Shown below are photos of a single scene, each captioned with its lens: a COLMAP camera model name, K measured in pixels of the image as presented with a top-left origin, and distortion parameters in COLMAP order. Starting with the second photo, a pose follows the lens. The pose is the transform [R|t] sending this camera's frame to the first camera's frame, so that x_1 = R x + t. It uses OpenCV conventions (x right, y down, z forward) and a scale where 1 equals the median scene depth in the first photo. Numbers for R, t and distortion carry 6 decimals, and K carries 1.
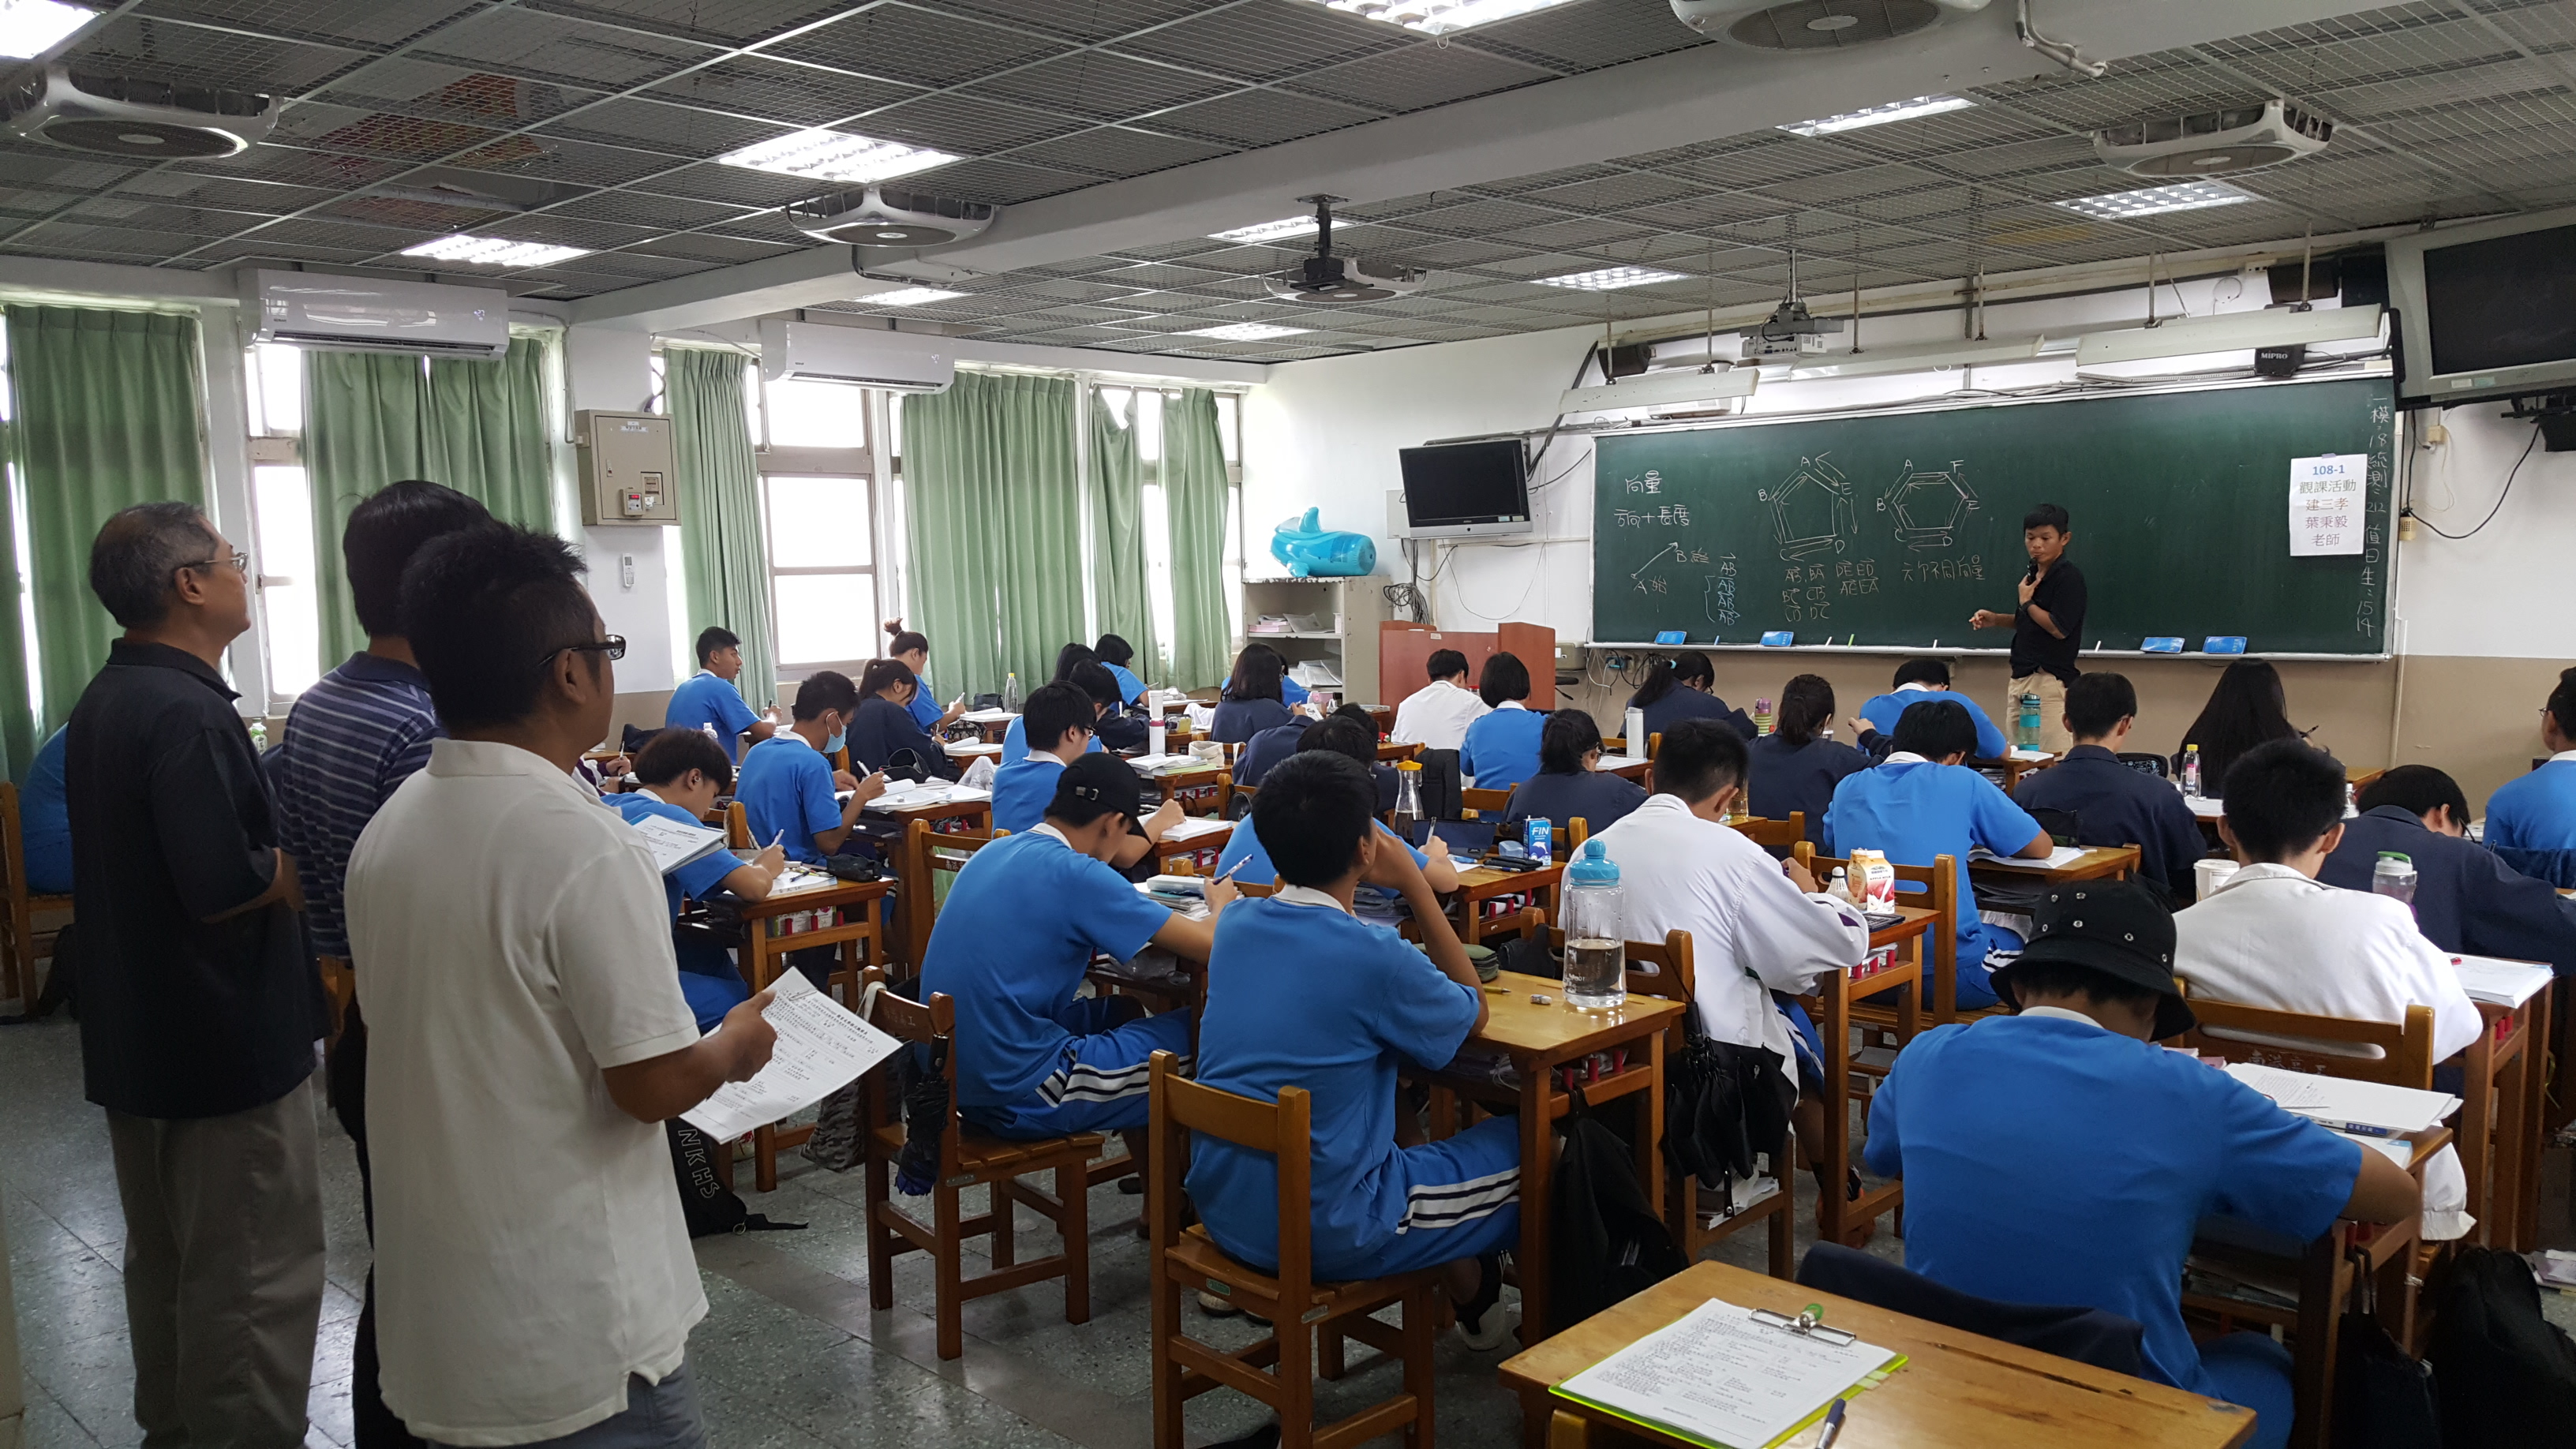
lens RADIAL K [[1938.6, 0, 1178.3], [0, 1938.6, 815.6], [0, 0, 1]] dist [0.100114, -0.165470]
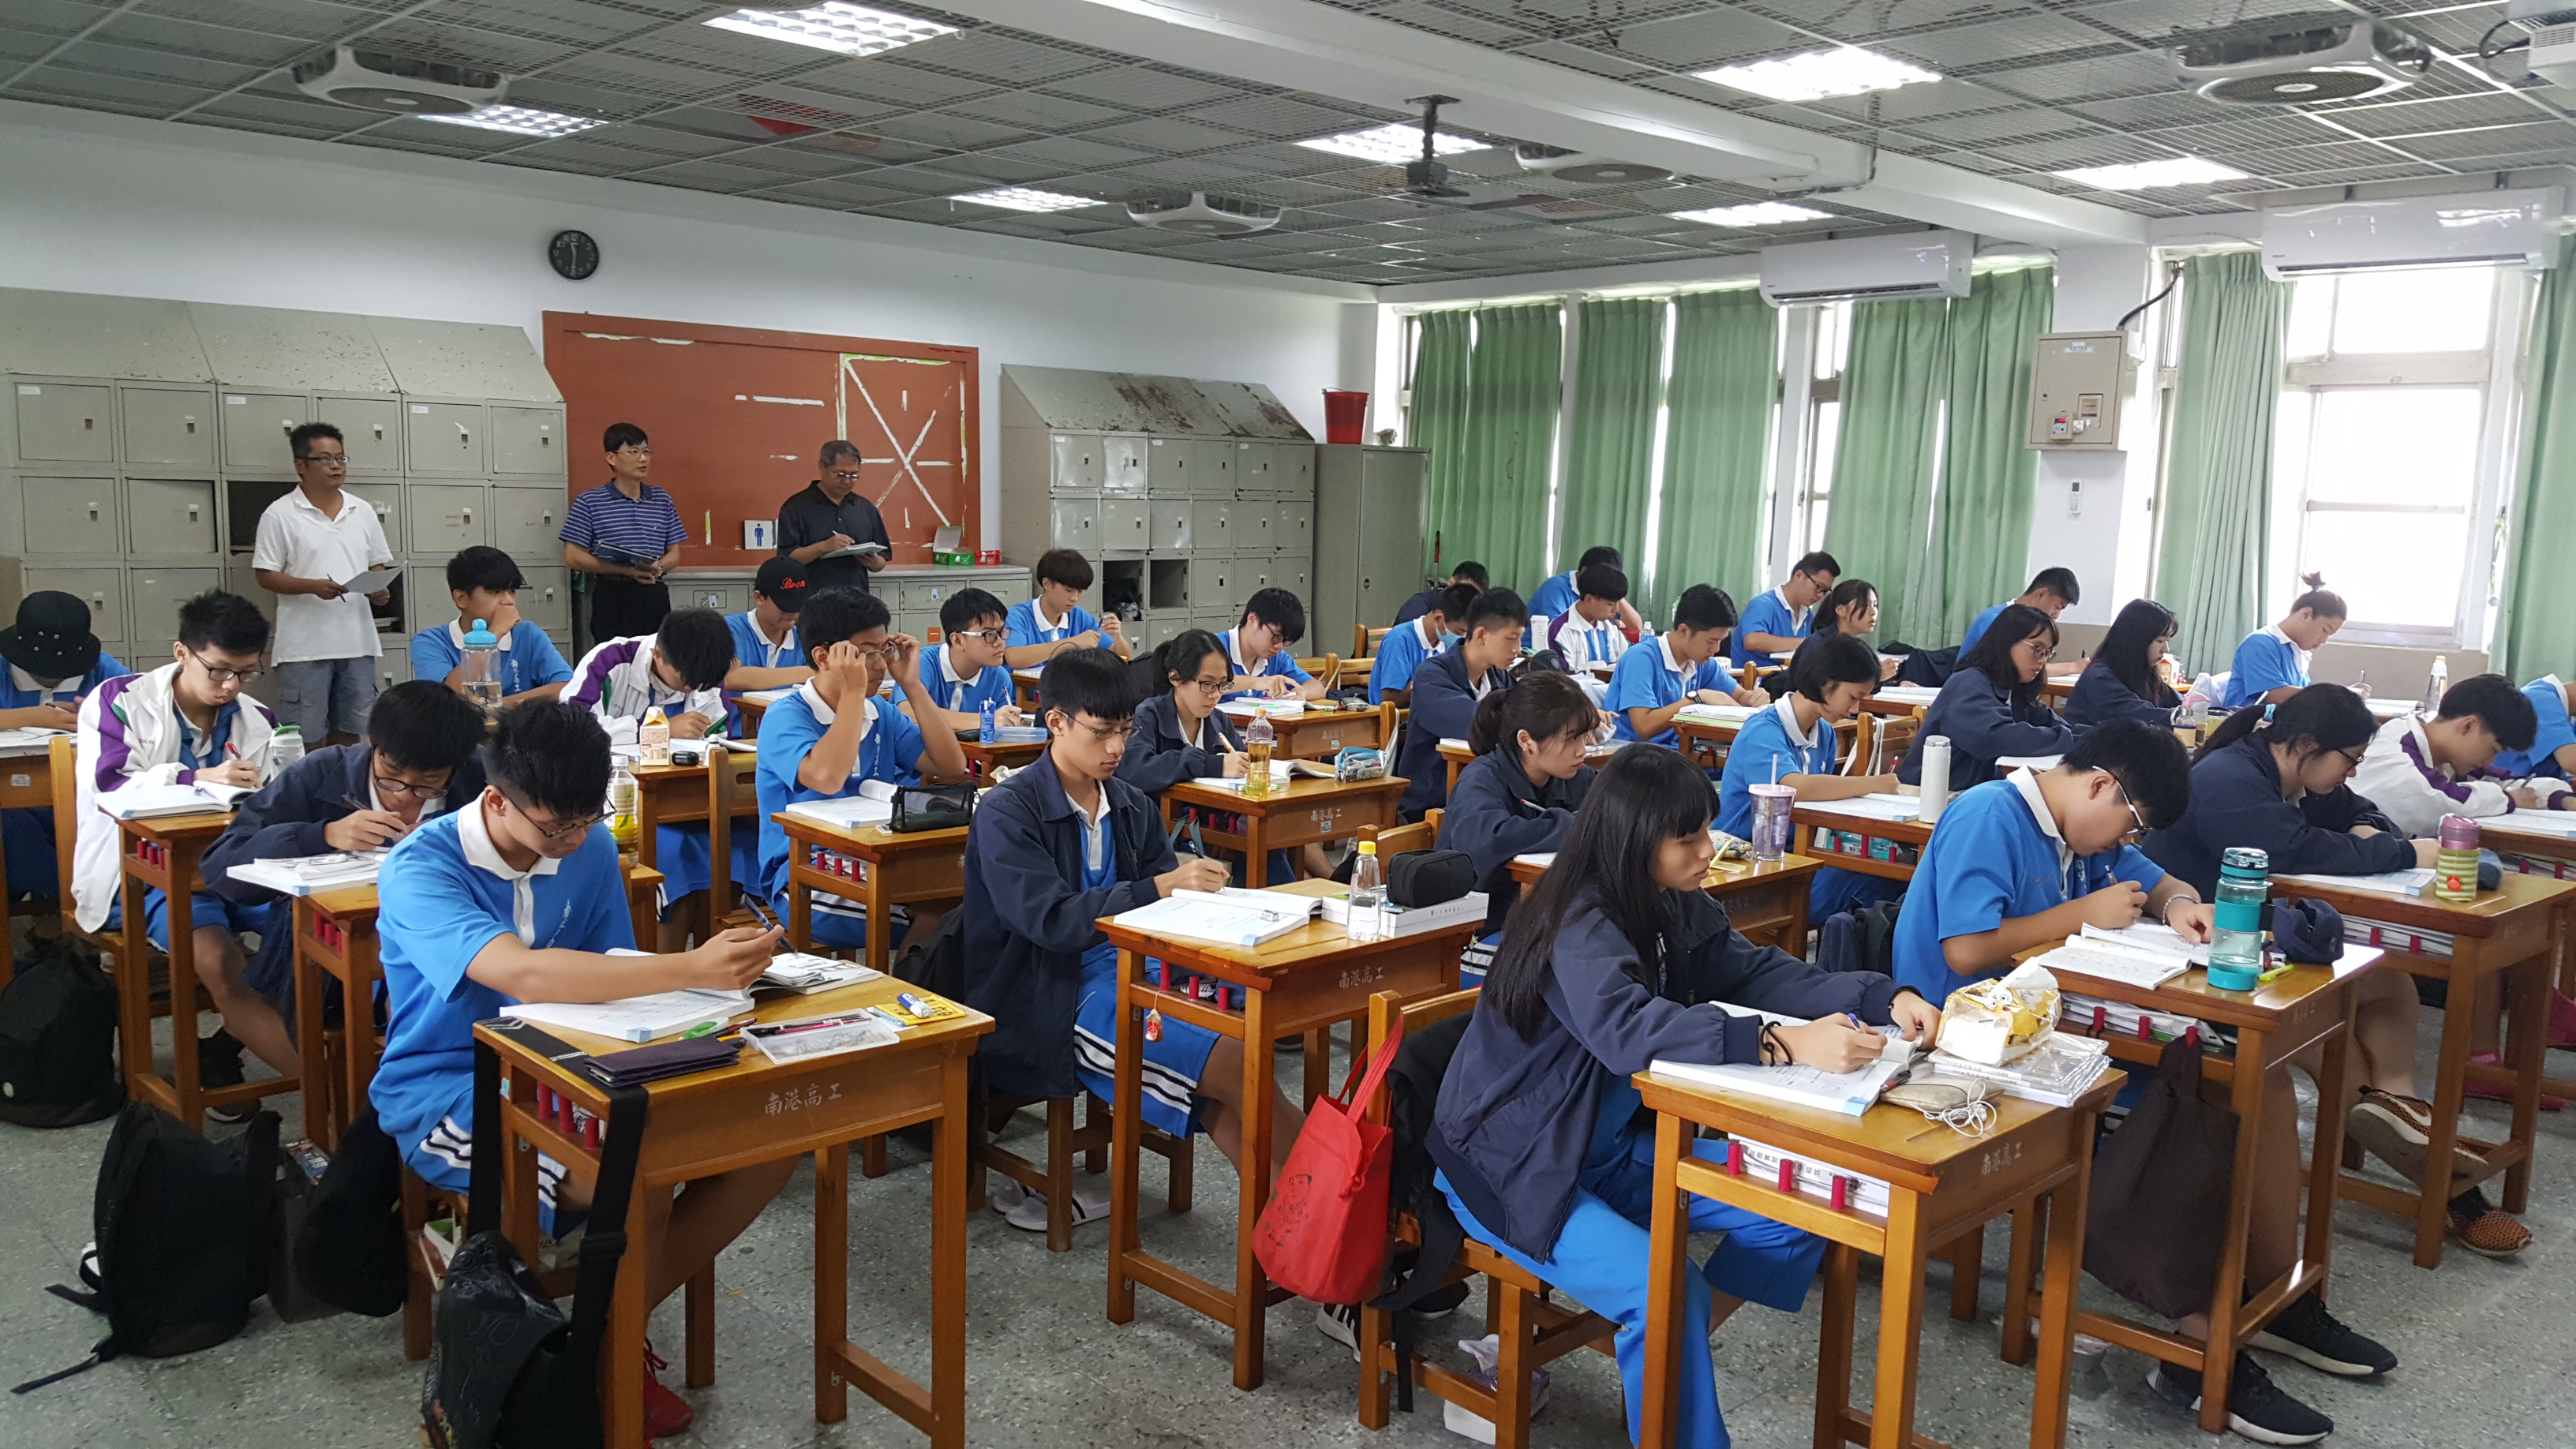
lens RADIAL K [[1924.3, 0, 1313.2], [0, 1924.3, 768.8], [0, 0, 1]] dist [0.137824, -0.232667]
pose [[-0.011951, 0.161019, -0.986879, 0.674333], [-0.151913, 0.975201, 0.160953, -0.089706], [0.988322, 0.151843, 0.012806, 0.615345]]
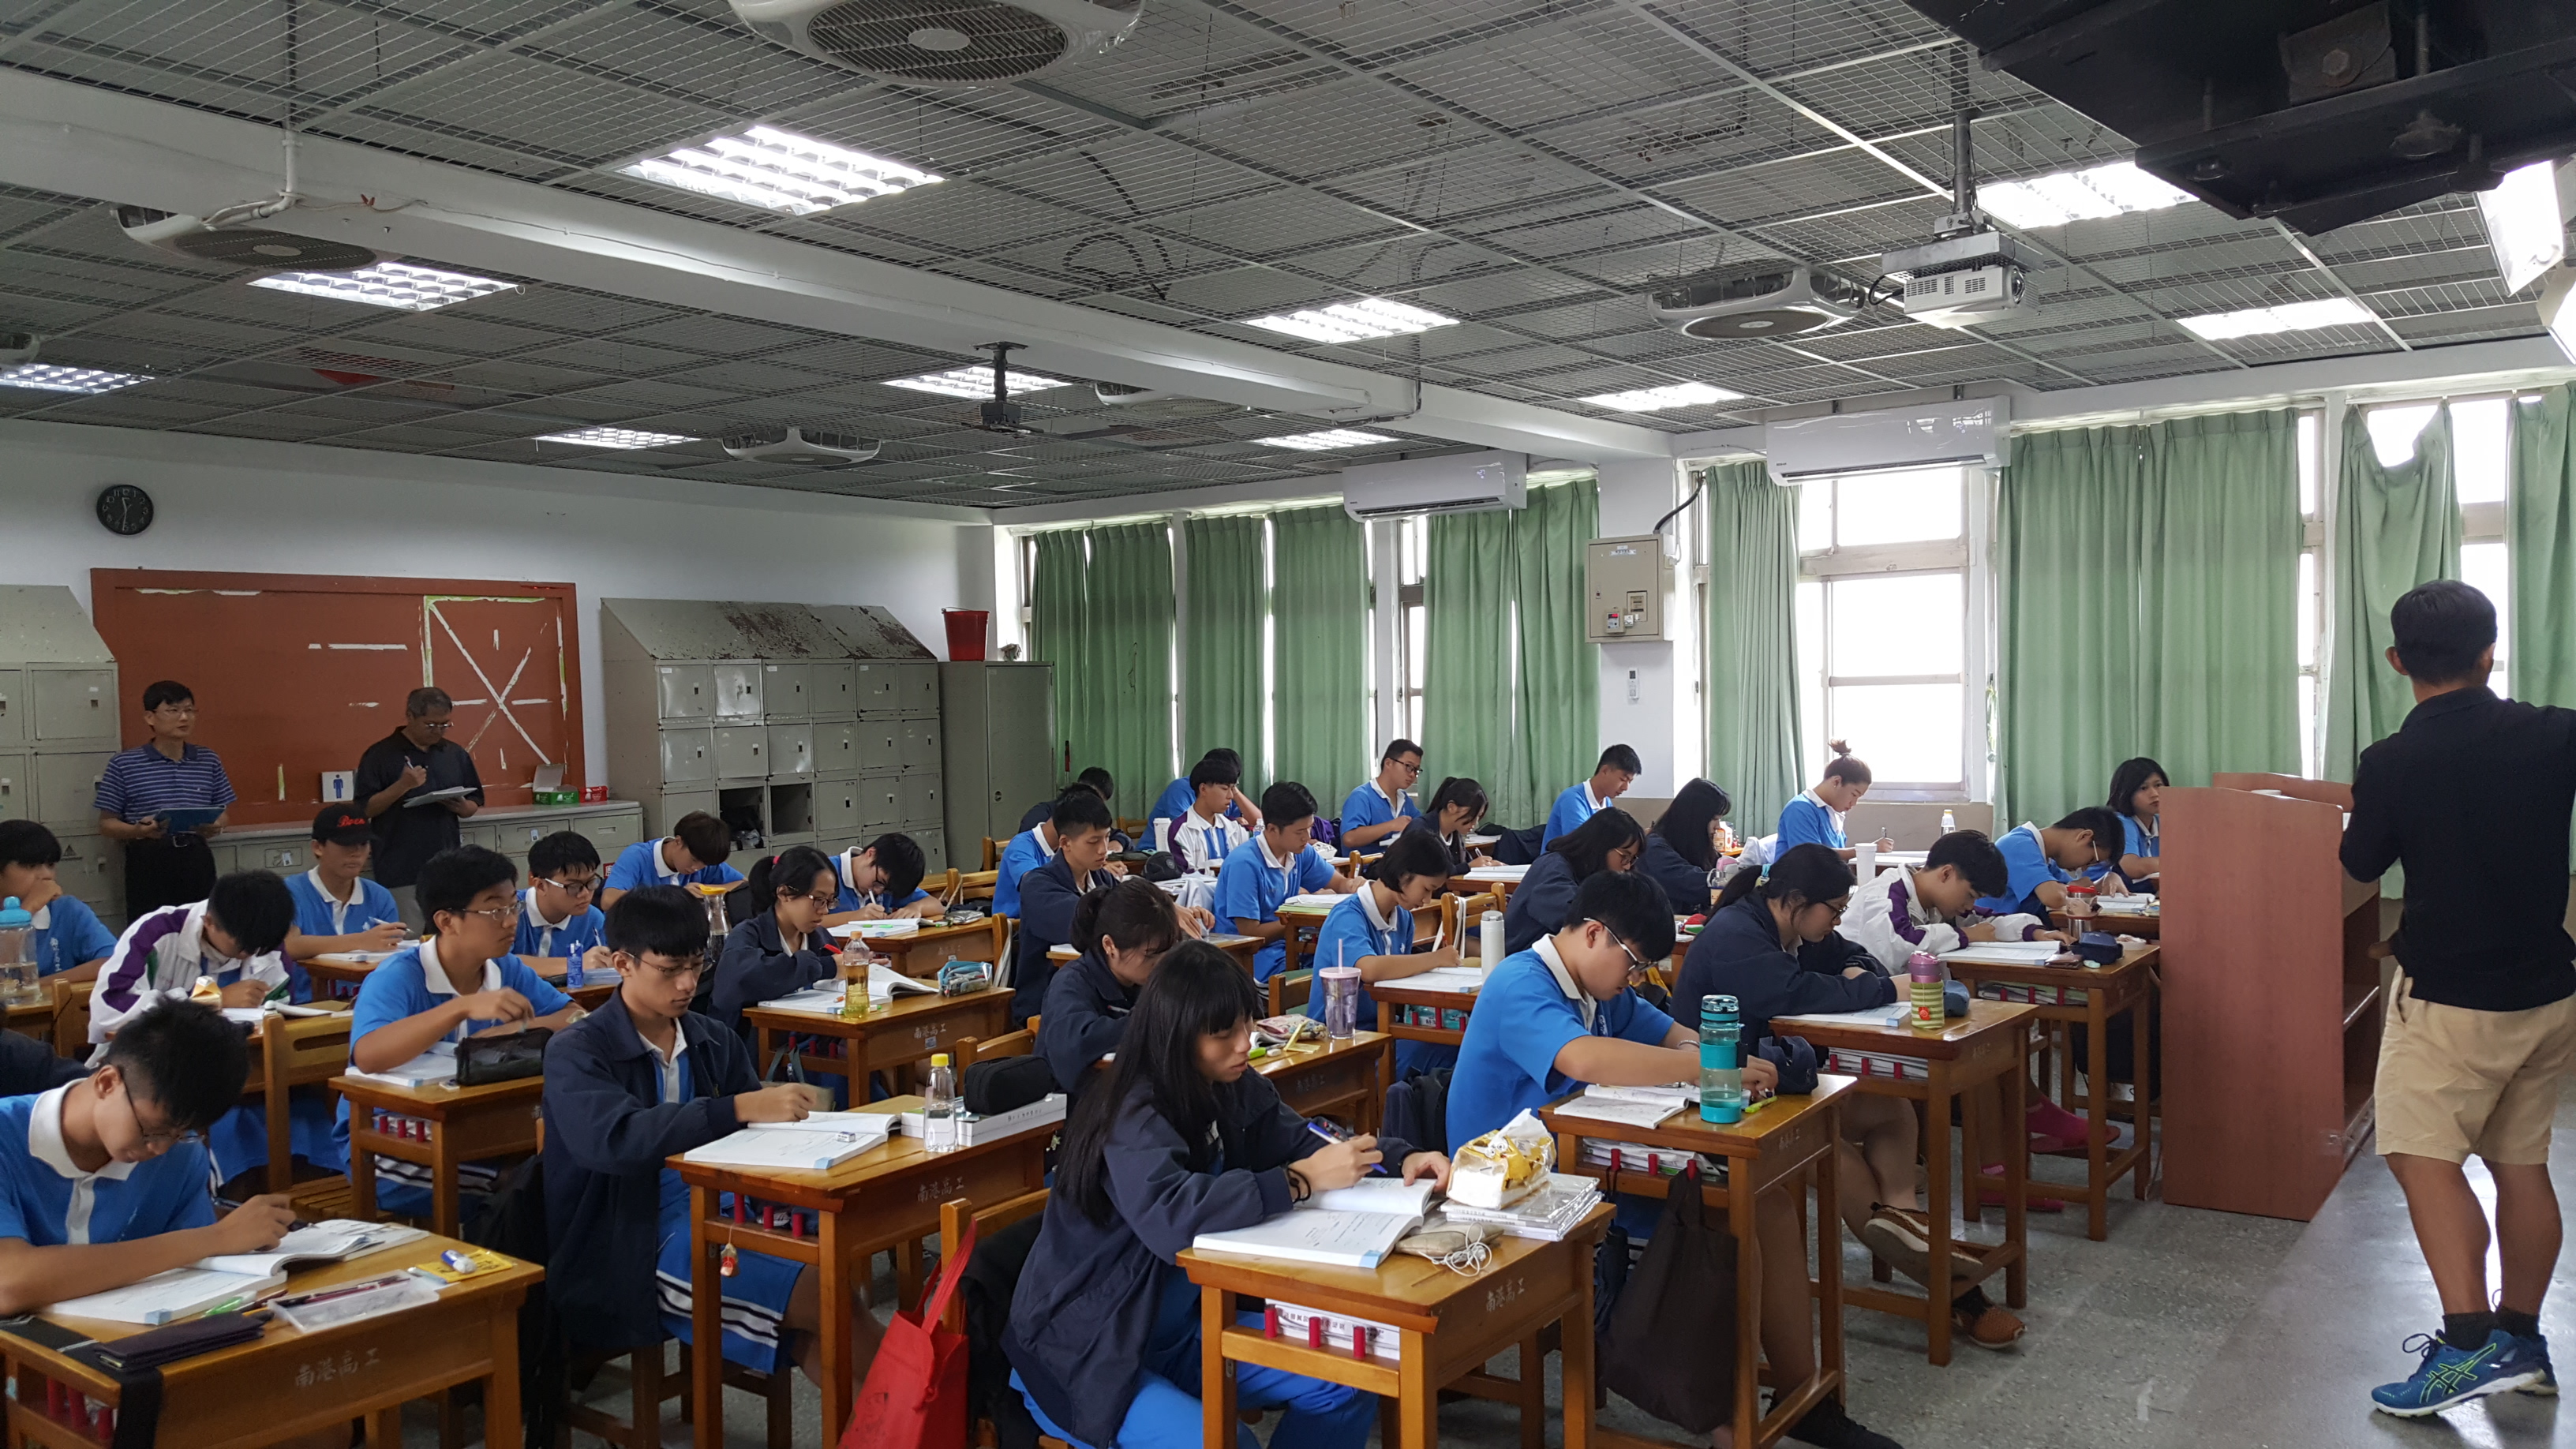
lens RADIAL K [[1924.3, 0, 1313.2], [0, 1924.3, 768.8], [0, 0, 1]] dist [0.137824, -0.232667]
pose [[0.166228, 0.052533, -0.984687, 0.698475], [-0.103733, 0.993971, 0.035517, -0.095488], [0.980616, 0.096241, 0.170676, 0.634123]]
